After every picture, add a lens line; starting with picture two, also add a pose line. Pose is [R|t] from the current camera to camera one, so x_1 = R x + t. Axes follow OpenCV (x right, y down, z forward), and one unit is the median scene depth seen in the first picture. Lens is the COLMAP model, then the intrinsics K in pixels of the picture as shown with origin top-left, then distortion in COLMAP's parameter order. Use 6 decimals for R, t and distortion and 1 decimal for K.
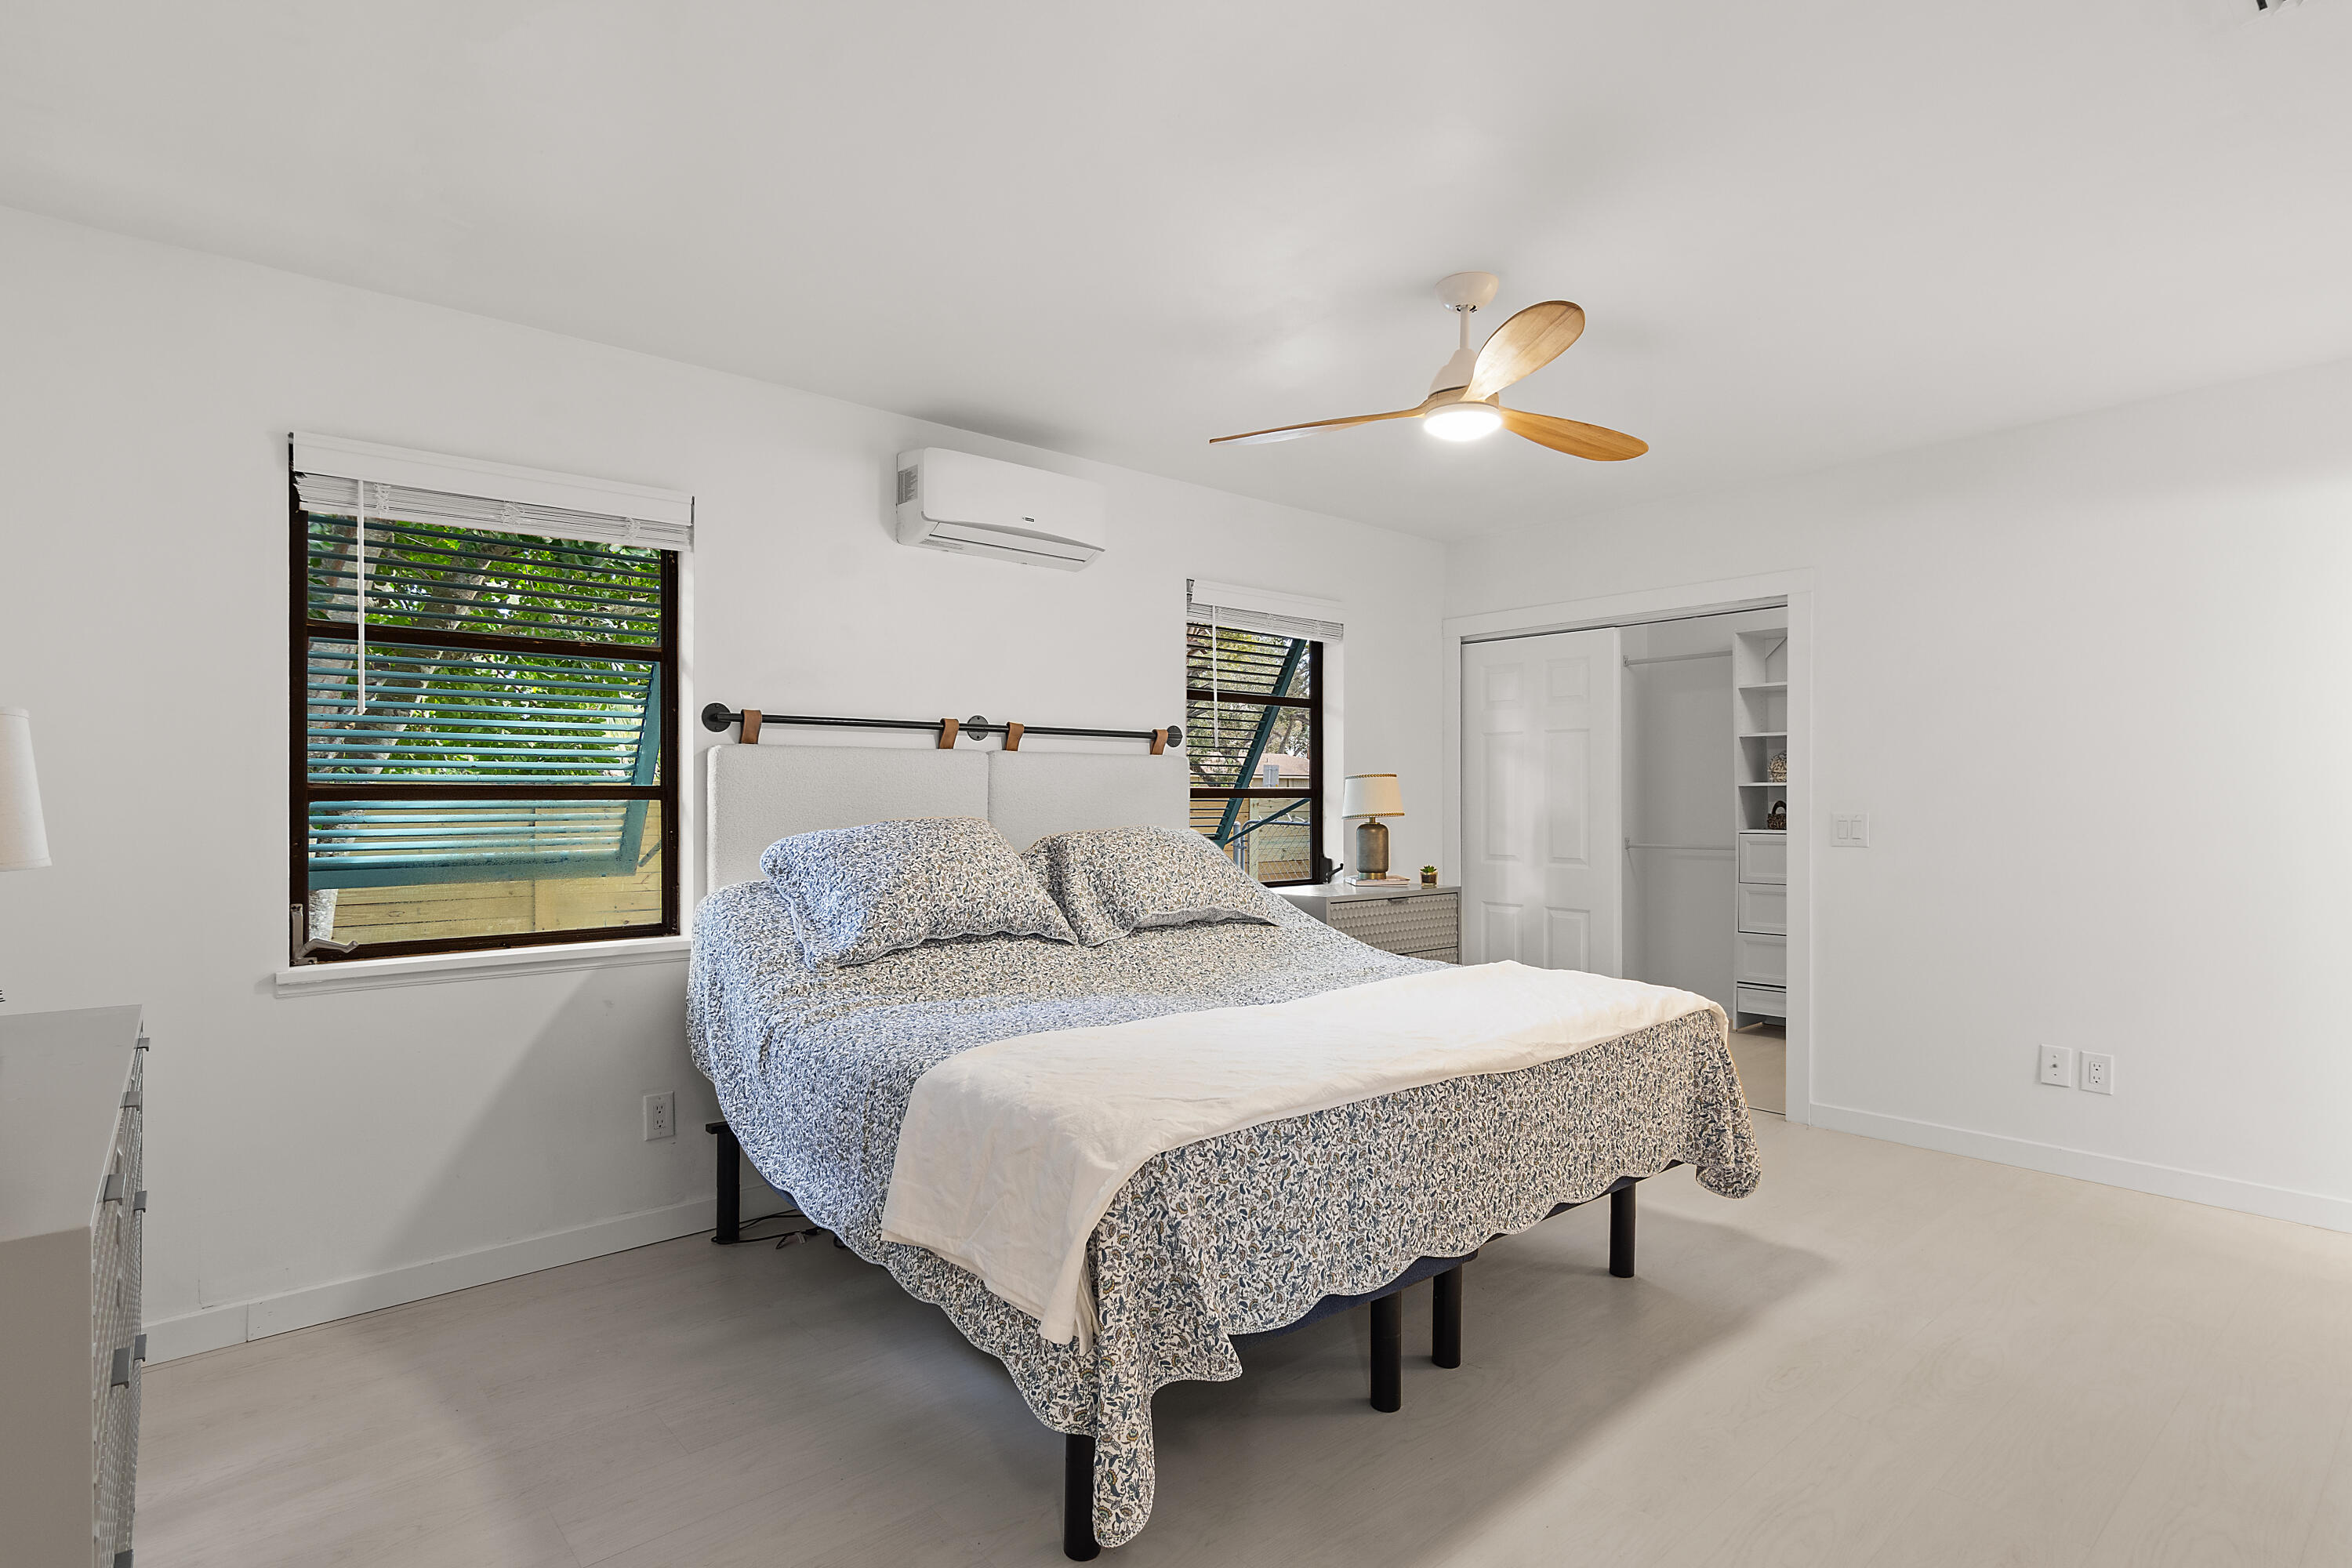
lens RADIAL K [[1145.0, 0, 1171.4], [0, 1145.0, 796.7], [0, 0, 1]] dist [0.002118, -0.006124]
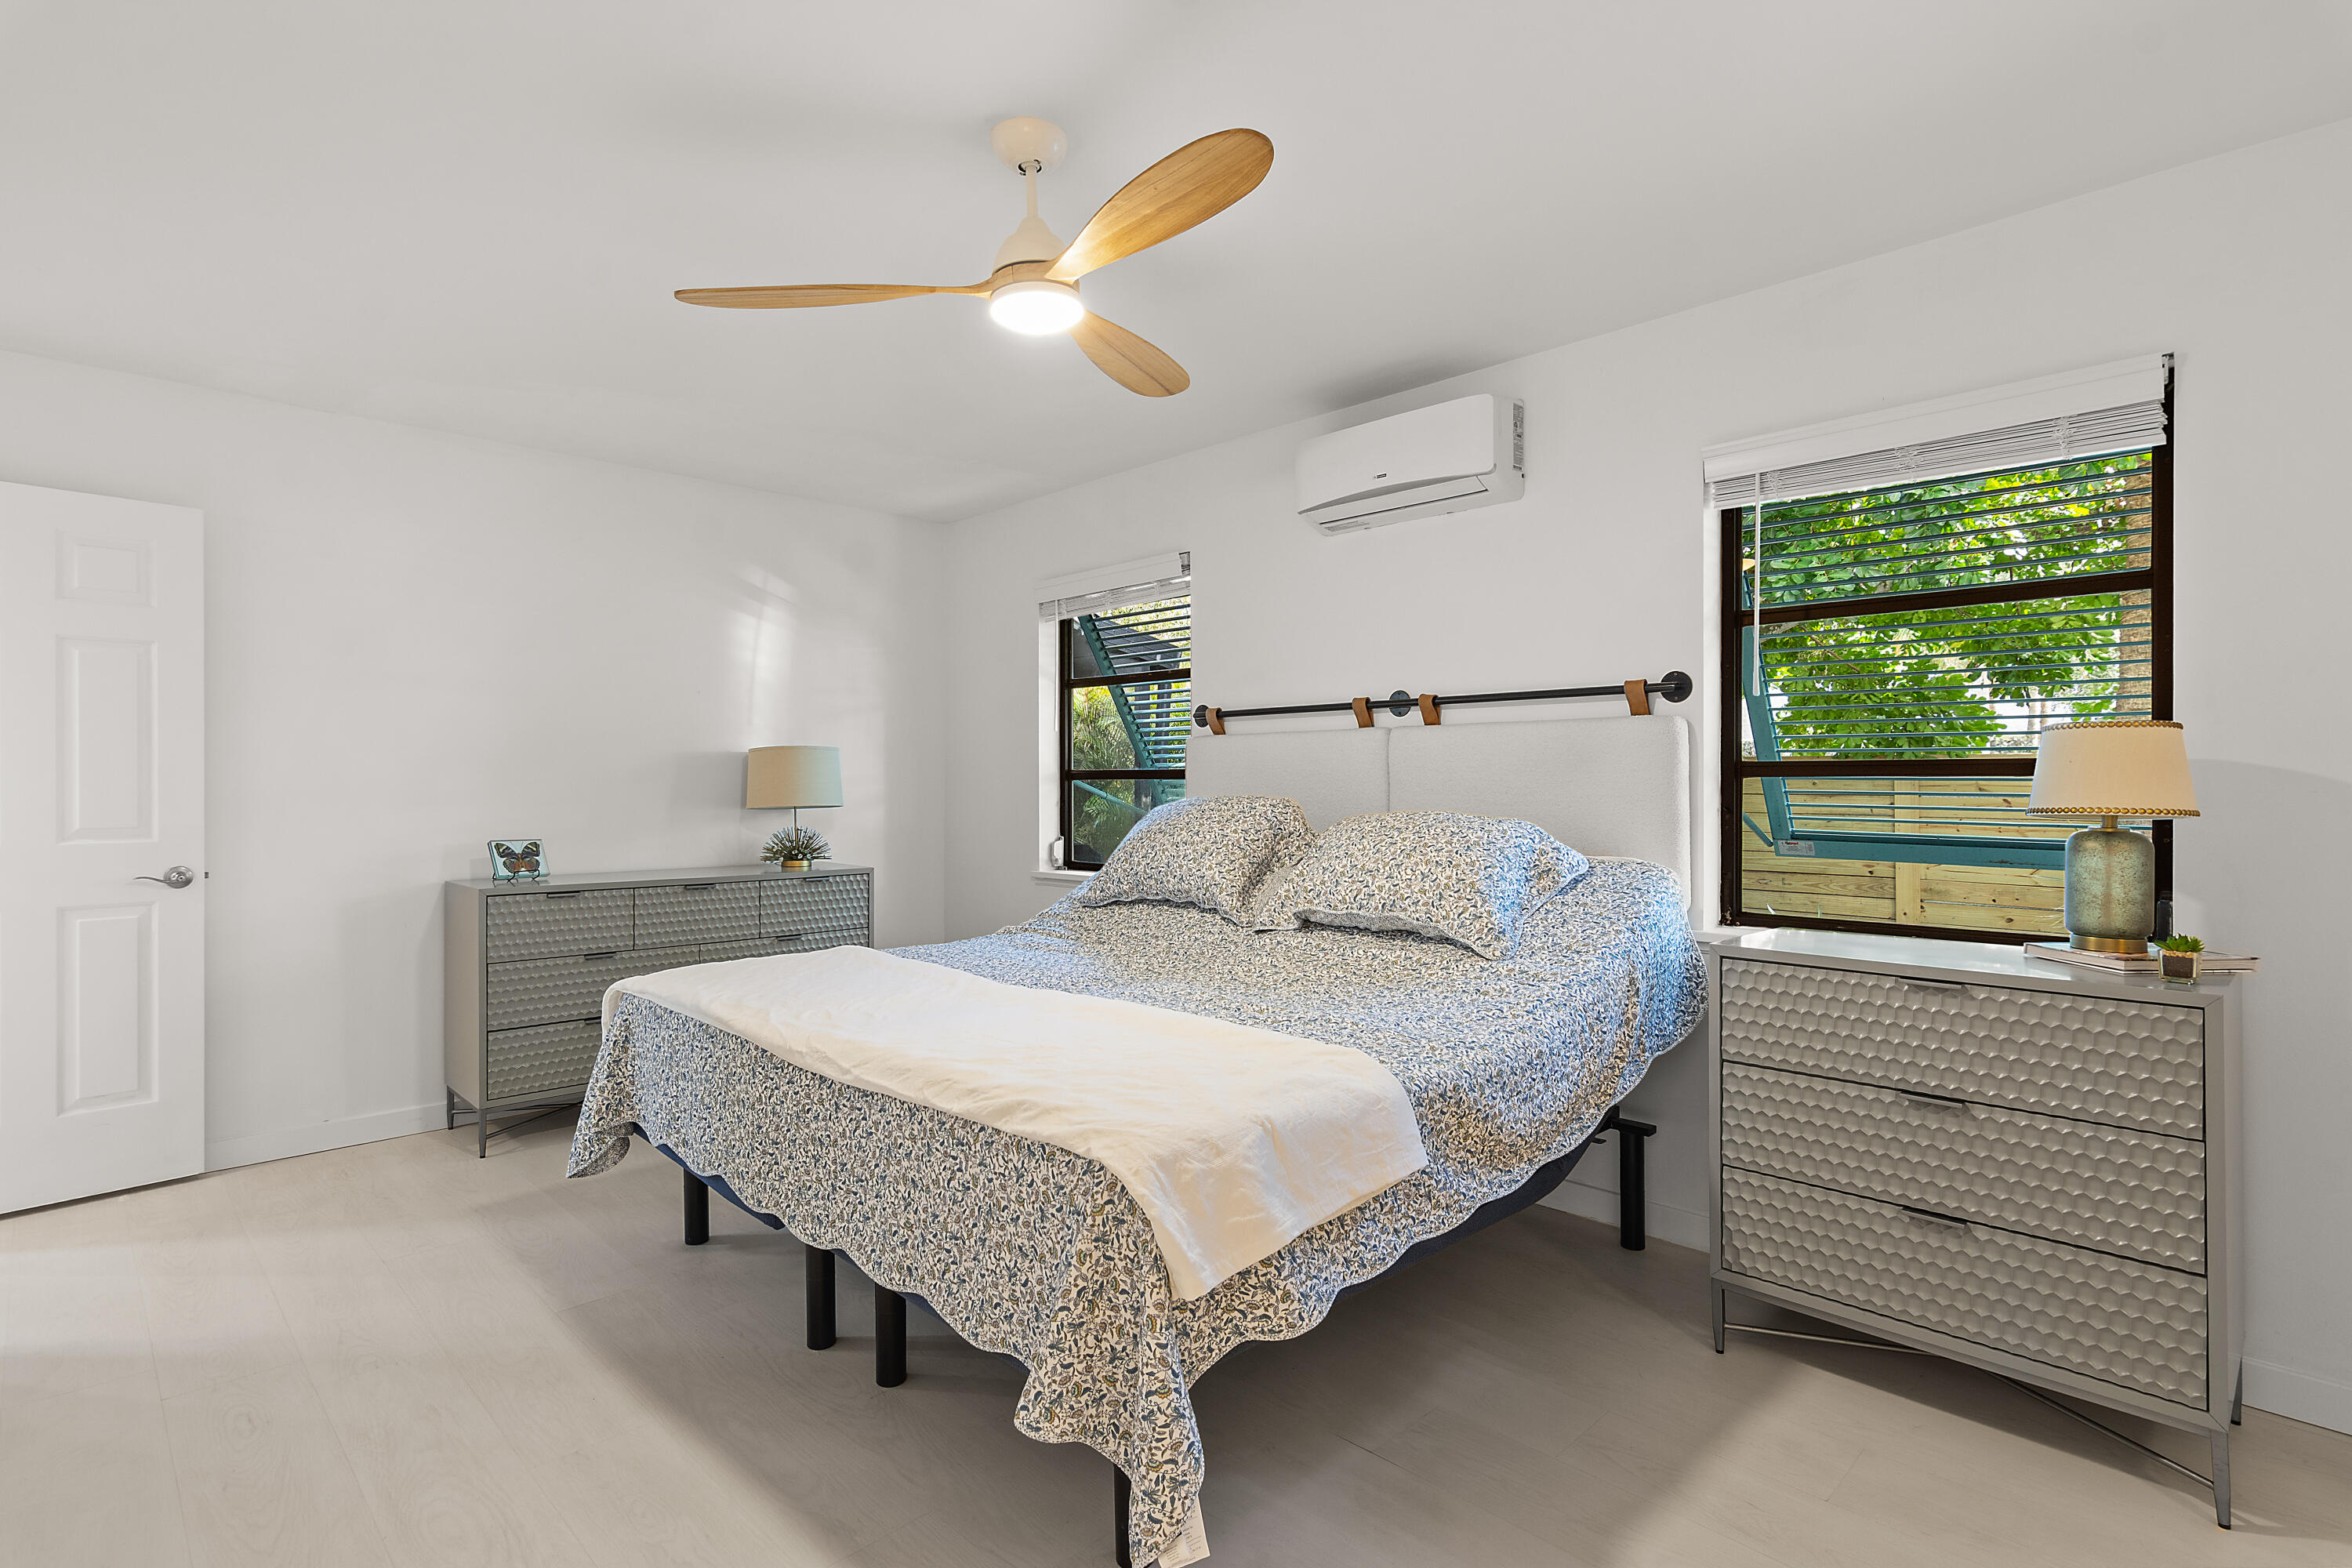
lens RADIAL K [[1145.0, 0, 1184.1], [0, 1145.0, 774.3], [0, 0, 1]] dist [0.002118, -0.006124]
pose [[0.082229, -0.003026, -0.996609, 0.763838], [0.005985, 0.999979, -0.002542, 0.000060], [0.996596, -0.005756, 0.082245, 0.743269]]
